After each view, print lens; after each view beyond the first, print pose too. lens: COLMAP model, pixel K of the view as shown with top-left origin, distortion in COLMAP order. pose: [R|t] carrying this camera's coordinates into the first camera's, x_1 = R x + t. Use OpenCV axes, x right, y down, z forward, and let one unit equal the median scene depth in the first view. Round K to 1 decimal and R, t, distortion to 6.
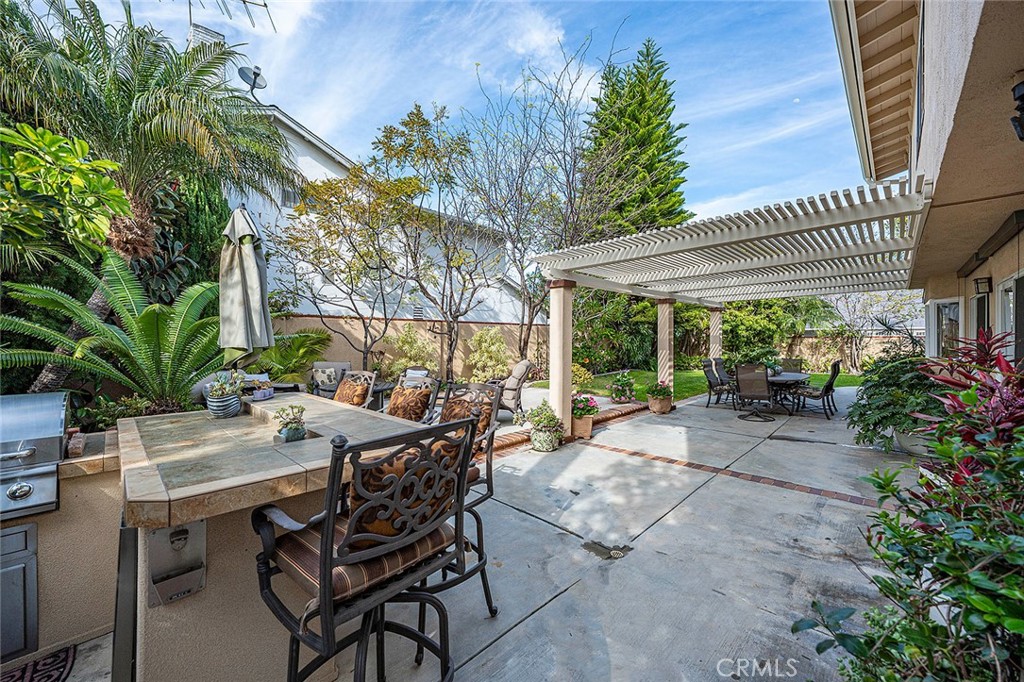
lens RADIAL K [[374.0, 0, 506.5], [0, 374.0, 340.2], [0, 0, 1]] dist [-0.003104, -0.000236]
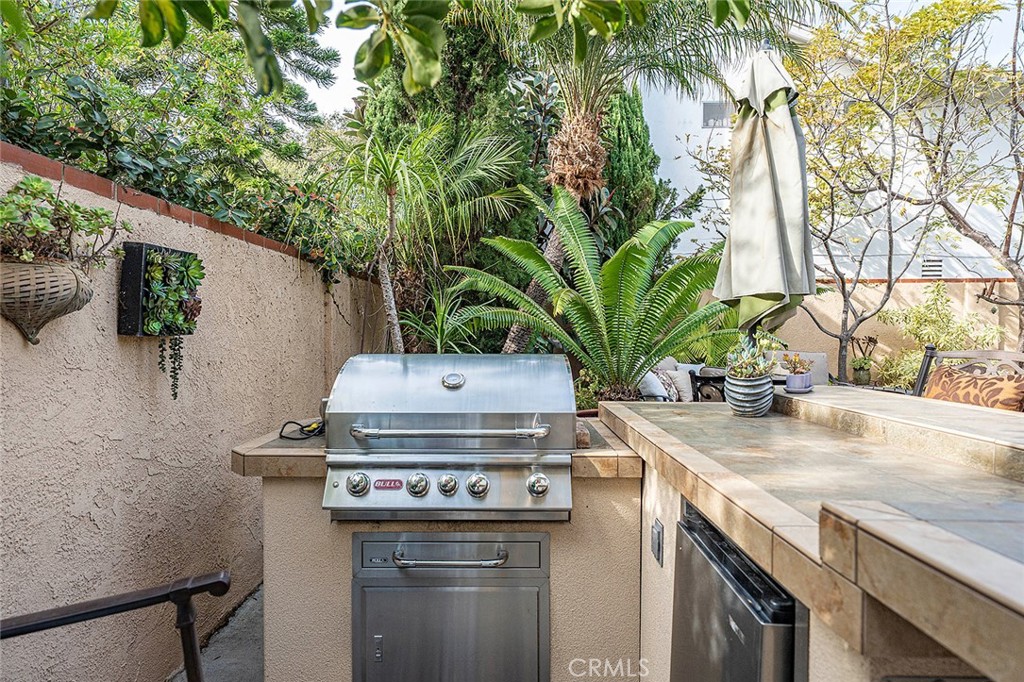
lens RADIAL K [[500.4, 0, 510.8], [0, 500.4, 340.2], [0, 0, 1]] dist [-0.001435, -0.000043]
pose [[0.712943, -0.000971, -0.701221, -0.450170], [-0.003894, 0.999978, -0.005344, 0.091664], [0.701211, 0.006541, 0.712924, 0.193614]]
